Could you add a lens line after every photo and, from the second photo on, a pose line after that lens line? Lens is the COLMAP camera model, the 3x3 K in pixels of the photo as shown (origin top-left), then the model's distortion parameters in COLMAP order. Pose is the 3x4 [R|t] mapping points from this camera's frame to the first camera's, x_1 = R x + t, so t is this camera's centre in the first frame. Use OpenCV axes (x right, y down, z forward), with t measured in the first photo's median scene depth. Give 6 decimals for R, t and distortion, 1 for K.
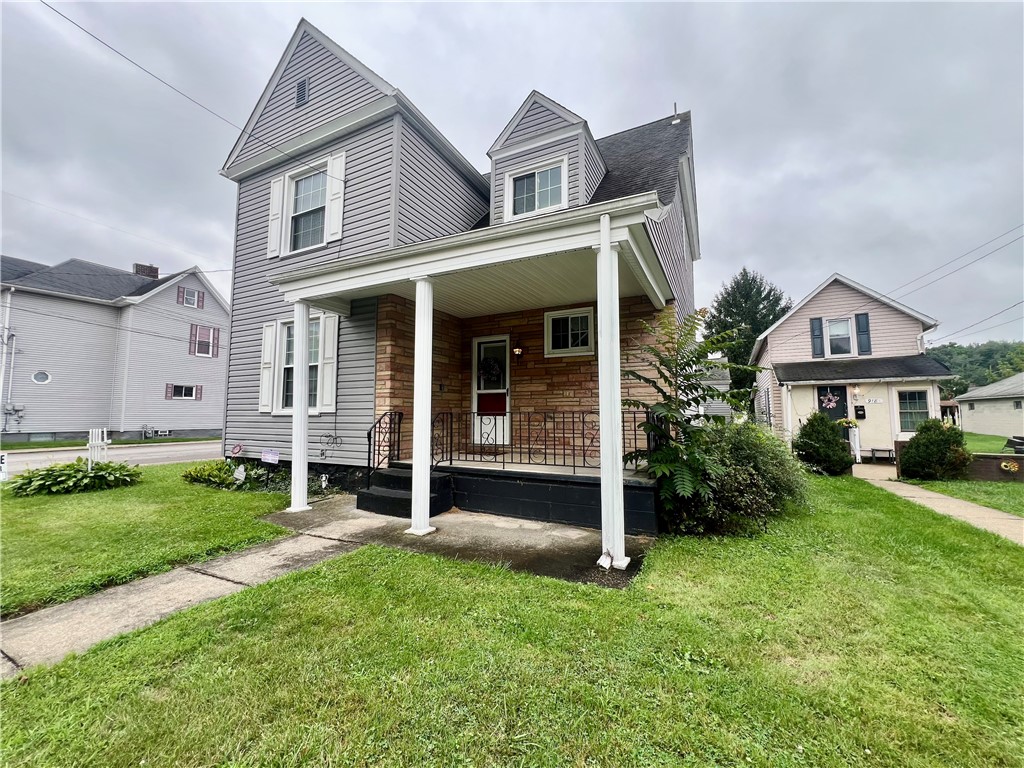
lens RADIAL K [[405.0, 0, 510.7], [0, 405.0, 378.6], [0, 0, 1]] dist [0.000069, 0.000039]
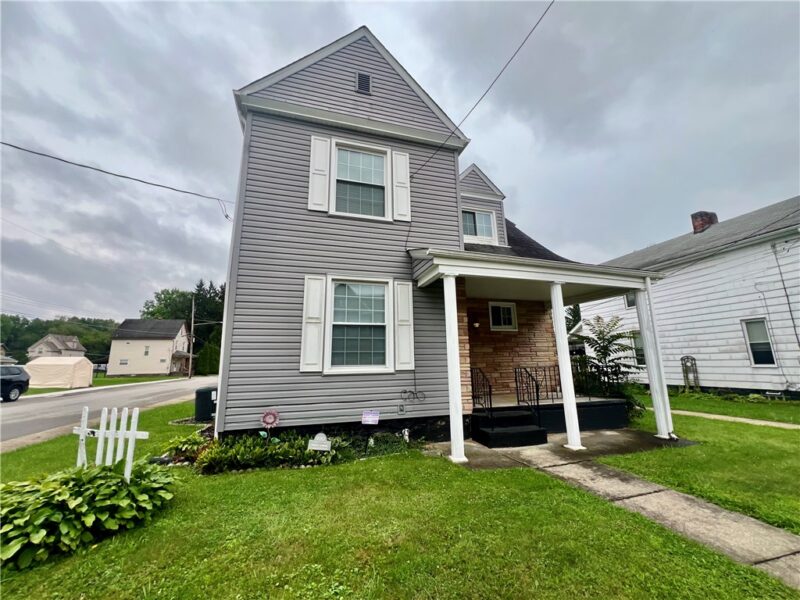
lens RADIAL K [[316.4, 0, 399.0], [0, 316.4, 295.8], [0, 0, 1]] dist [0.000069, 0.000039]
pose [[0.729353, 0.133621, 0.670962, -0.987604], [-0.043220, 0.987781, -0.149733, 0.012855], [-0.682771, 0.080209, 0.726216, 0.342390]]
